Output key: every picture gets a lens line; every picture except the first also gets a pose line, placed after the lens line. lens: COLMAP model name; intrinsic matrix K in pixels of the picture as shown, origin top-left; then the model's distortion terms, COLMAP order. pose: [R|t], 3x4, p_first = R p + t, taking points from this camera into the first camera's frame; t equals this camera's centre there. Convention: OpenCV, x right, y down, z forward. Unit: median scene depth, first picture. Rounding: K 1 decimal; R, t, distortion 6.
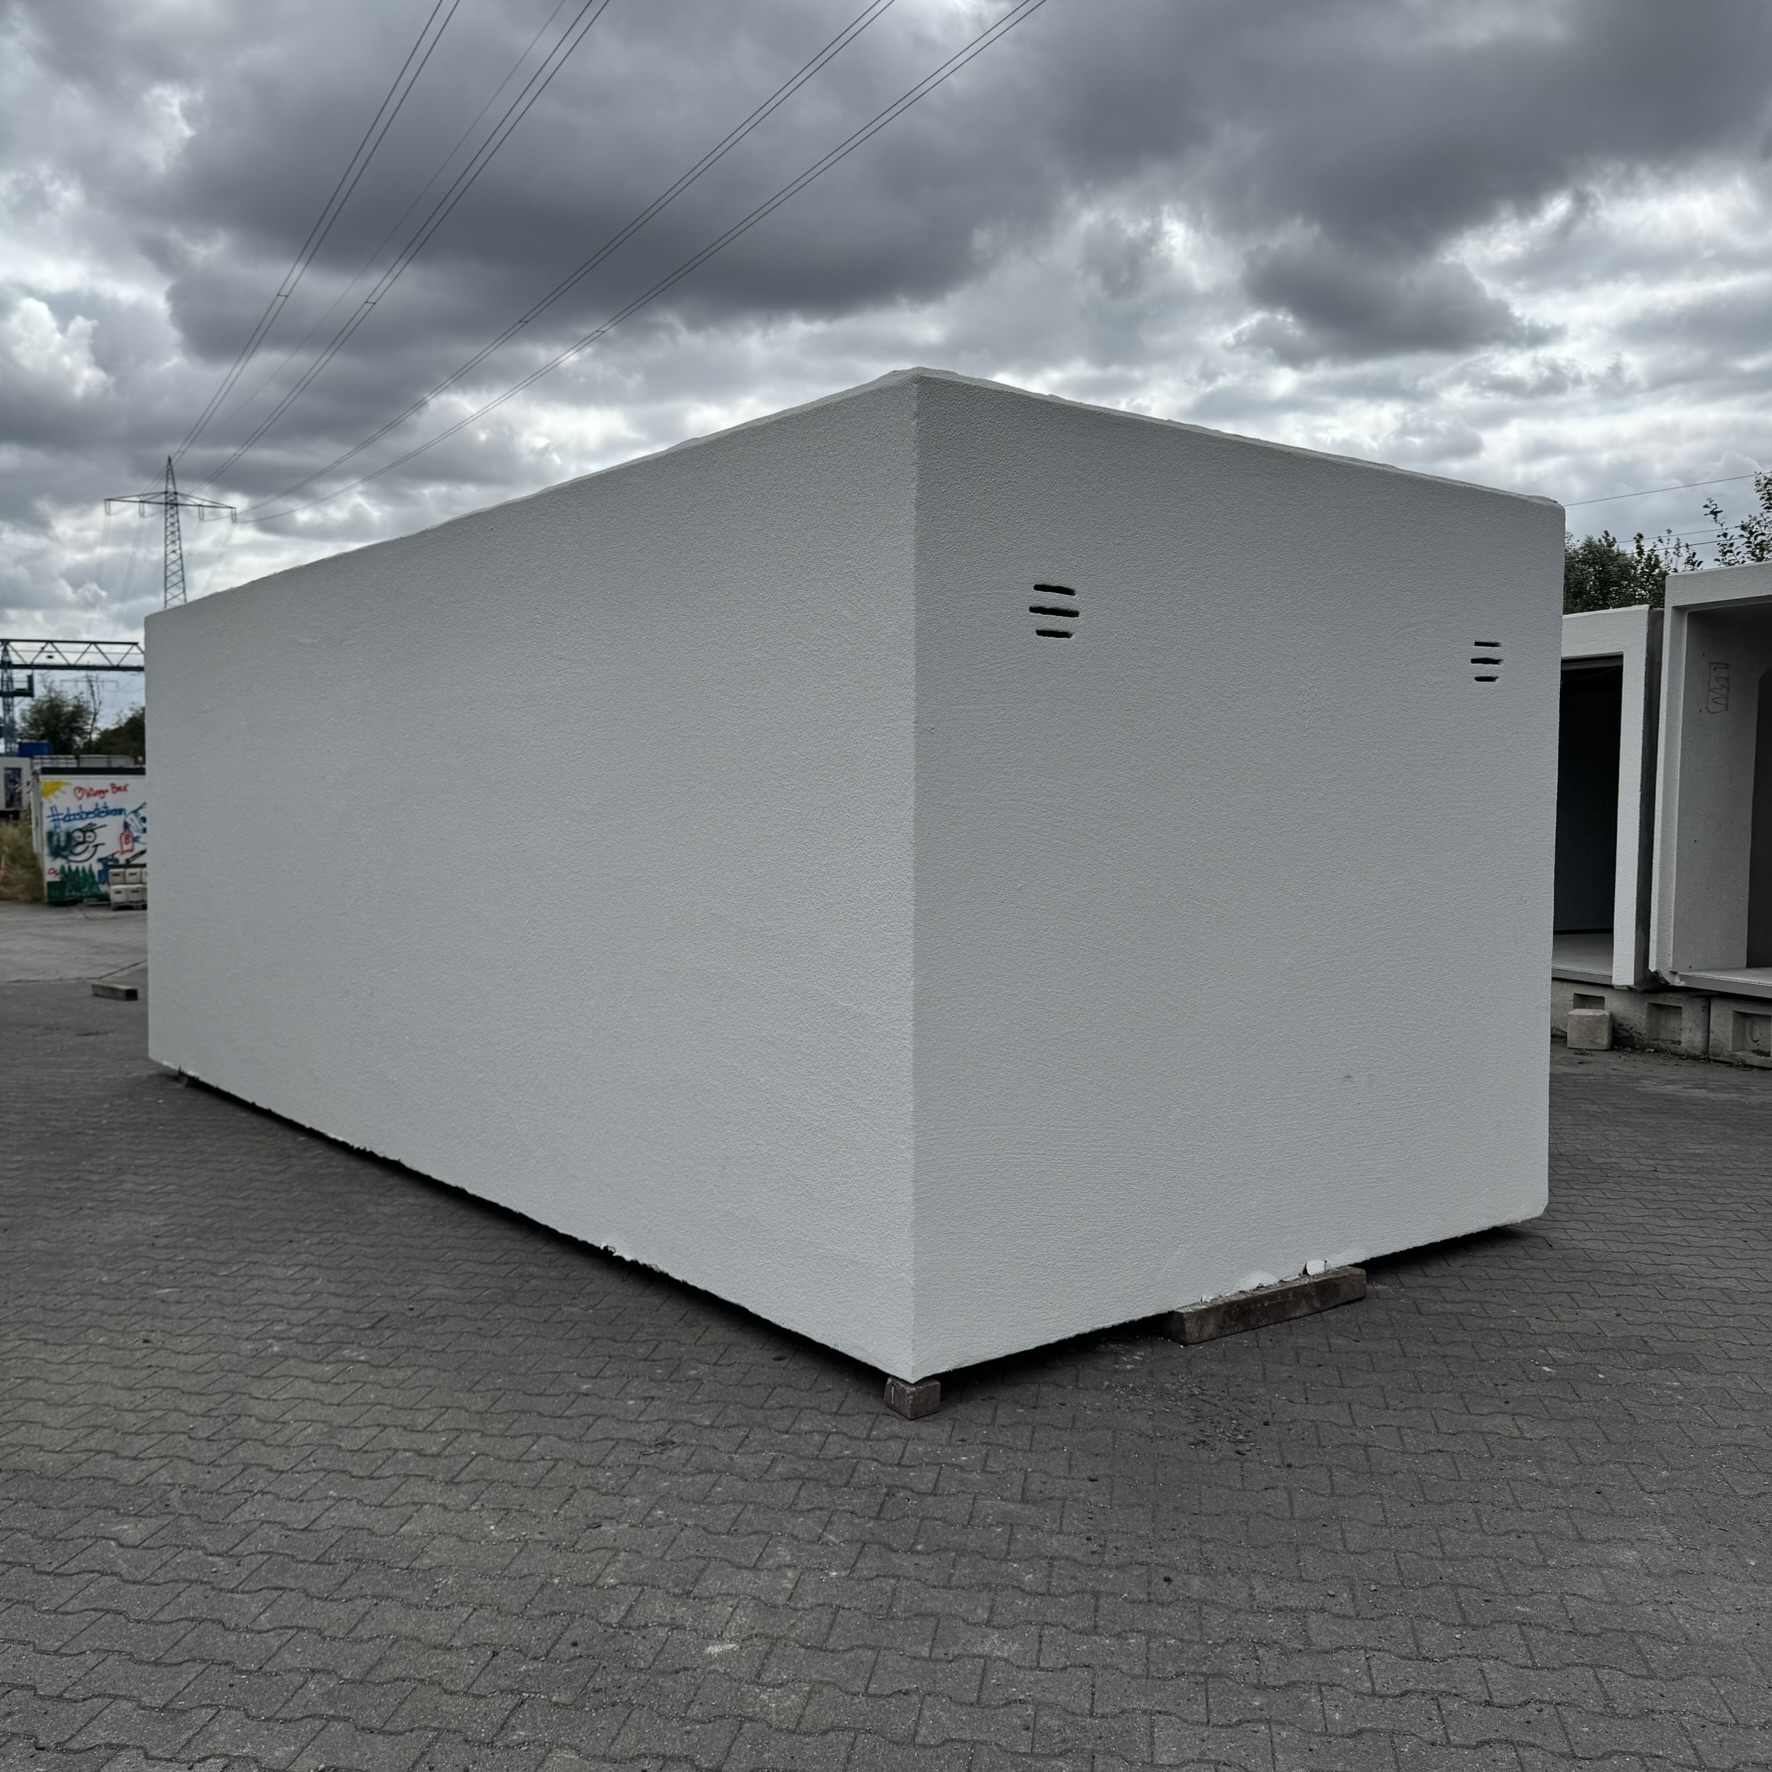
lens RADIAL K [[1638.8, 0, 903.0], [0, 1638.8, 888.4], [0, 0, 1]] dist [0.022348, -0.027712]
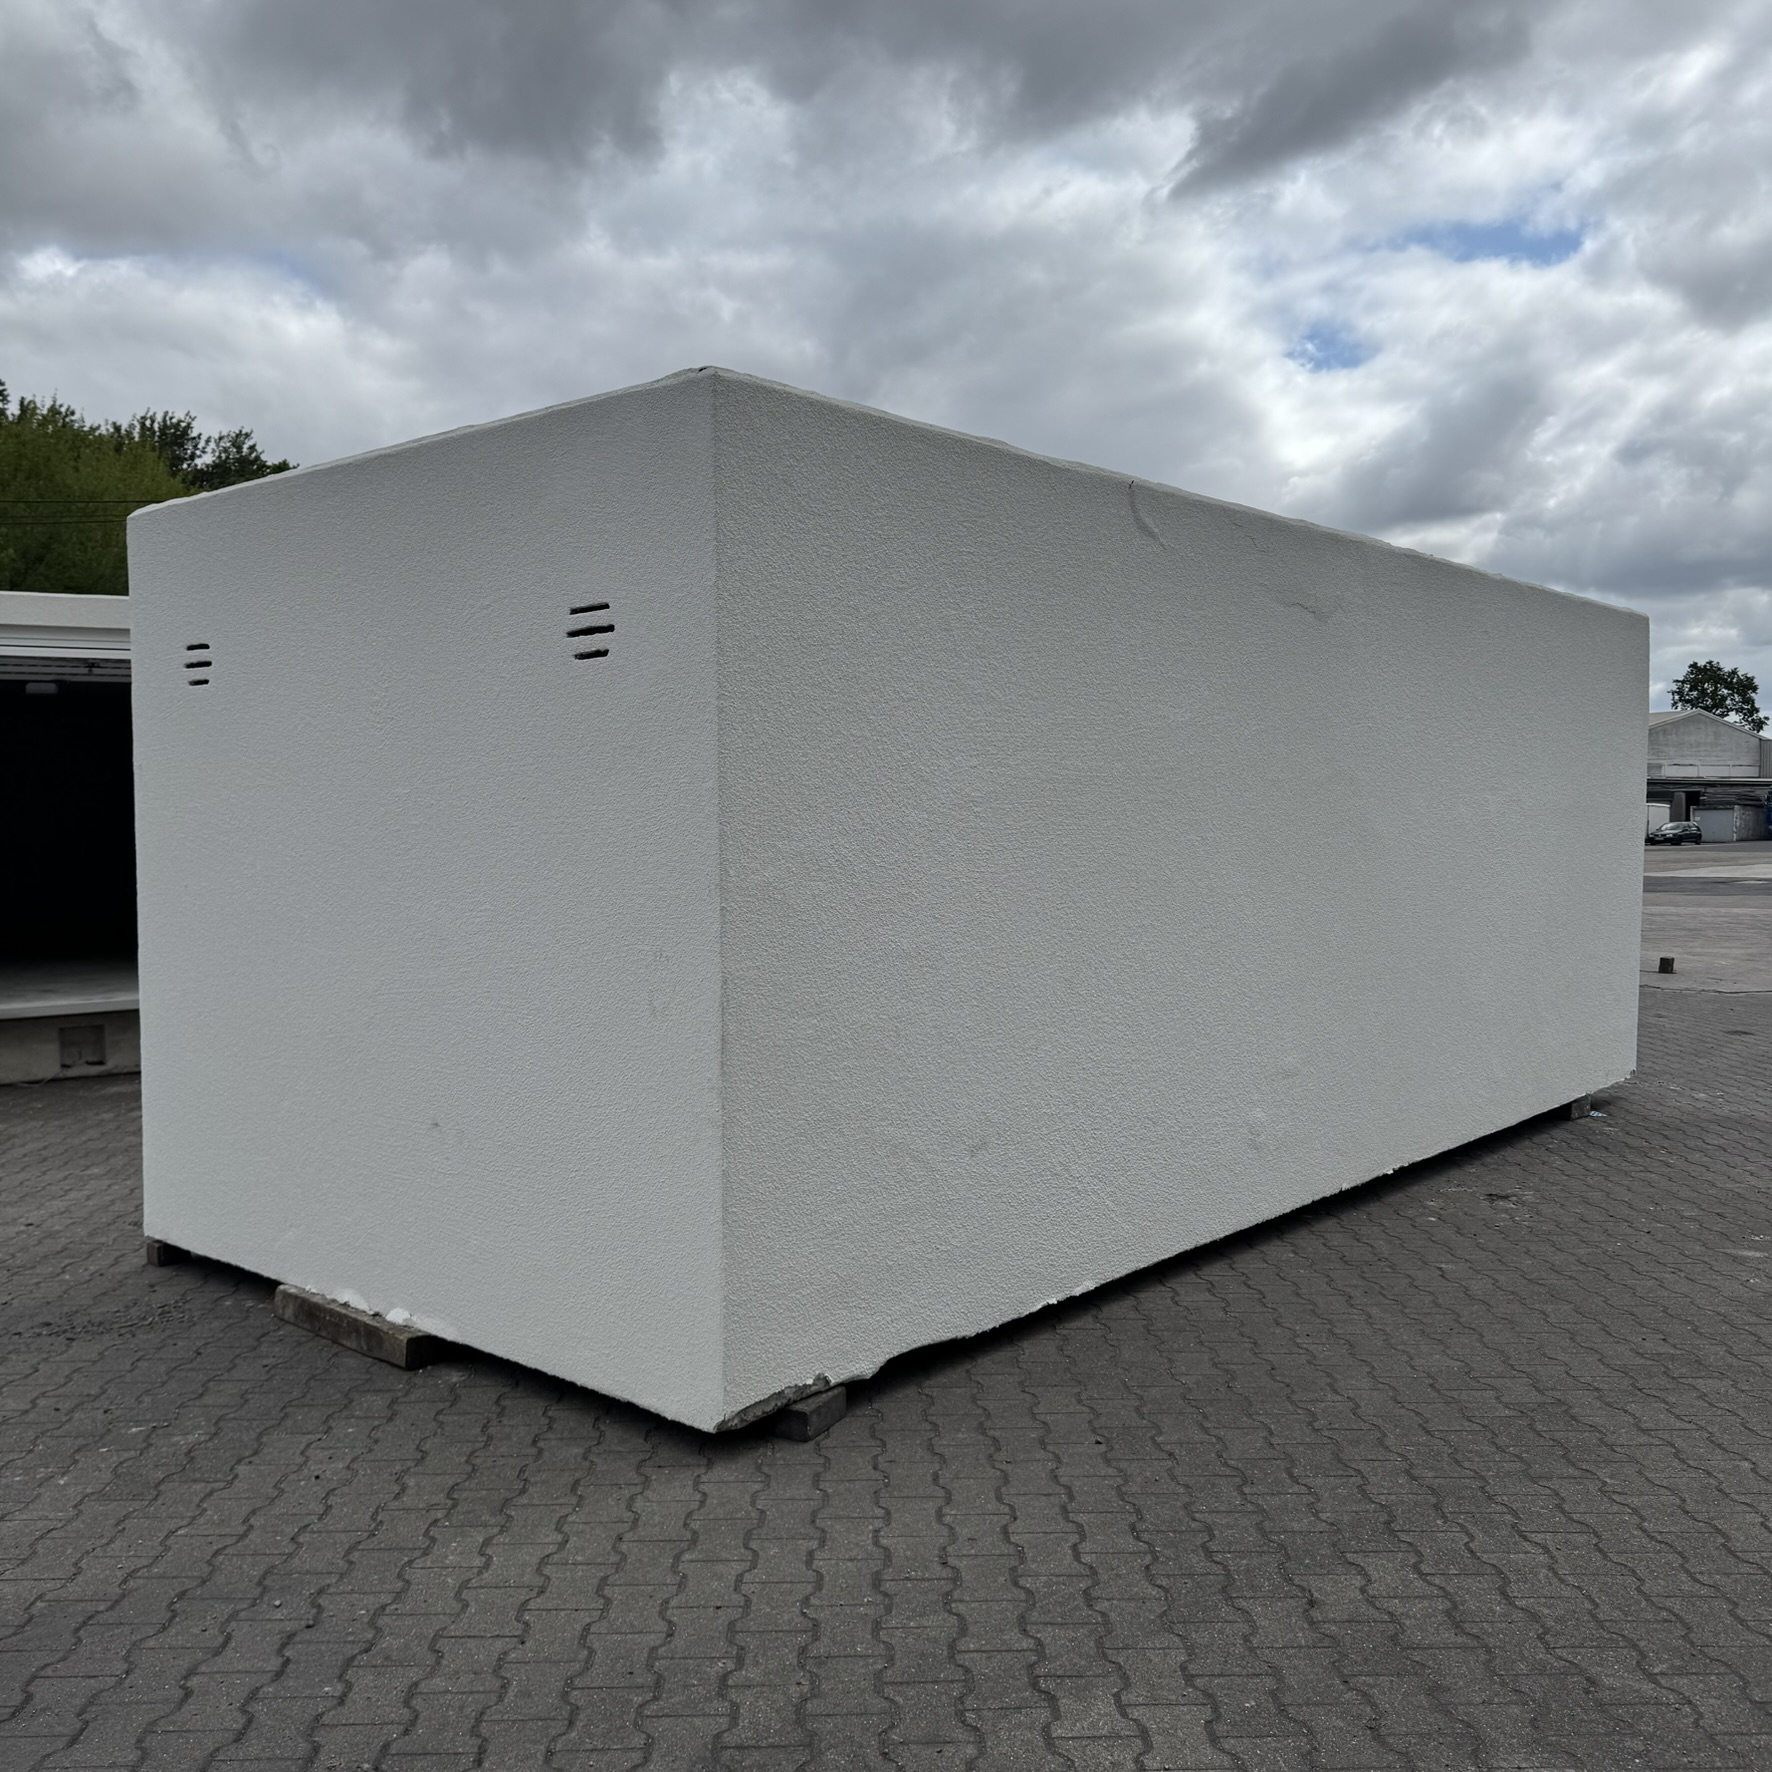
lens RADIAL K [[1638.8, 0, 903.0], [0, 1638.8, 888.4], [0, 0, 1]] dist [0.022348, -0.027712]
pose [[0.216904, 0.034589, -0.975580, 1.214986], [-0.062153, 0.997834, 0.021560, -0.049615], [0.974212, 0.055959, 0.218584, 1.062660]]
